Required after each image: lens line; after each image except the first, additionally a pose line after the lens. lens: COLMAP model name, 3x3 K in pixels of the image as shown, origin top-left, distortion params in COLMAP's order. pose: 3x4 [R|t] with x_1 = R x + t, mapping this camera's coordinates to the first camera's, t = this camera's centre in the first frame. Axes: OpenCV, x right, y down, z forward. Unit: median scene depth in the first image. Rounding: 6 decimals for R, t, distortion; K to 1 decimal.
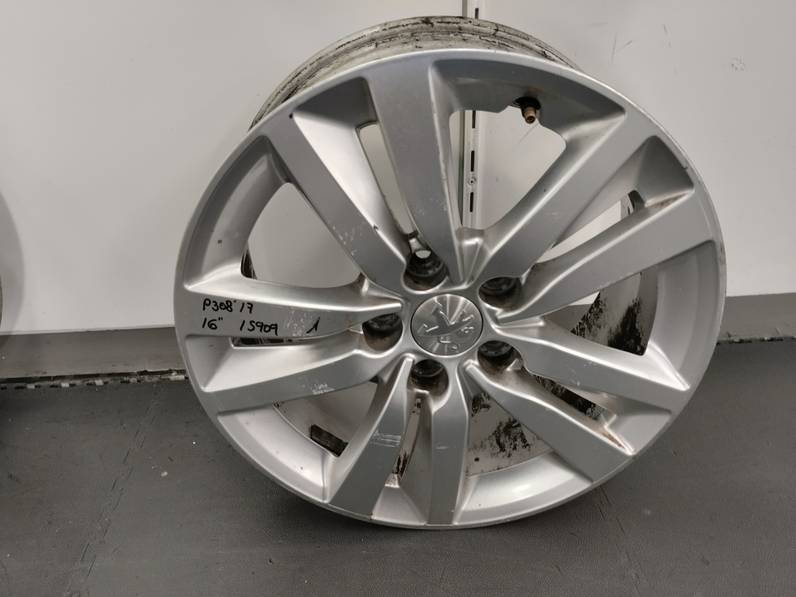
lens RADIAL K [[608.8, 0, 398.0], [0, 608.8, 298.5], [0, 0, 1]] dist [-0.001011, -0.001901]
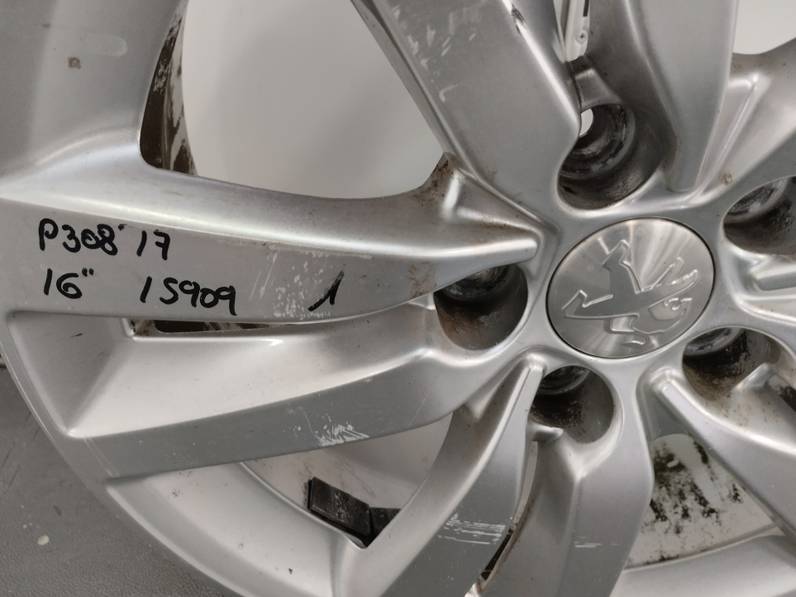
lens RADIAL K [[608.8, 0, 398.0], [0, 608.8, 298.5], [0, 0, 1]] dist [-0.001011, -0.001901]
pose [[0.999055, 0.010447, 0.042185, -0.103952], [-0.014078, 0.996134, 0.086709, 0.012828], [-0.041117, -0.087221, 0.995340, 0.575396]]
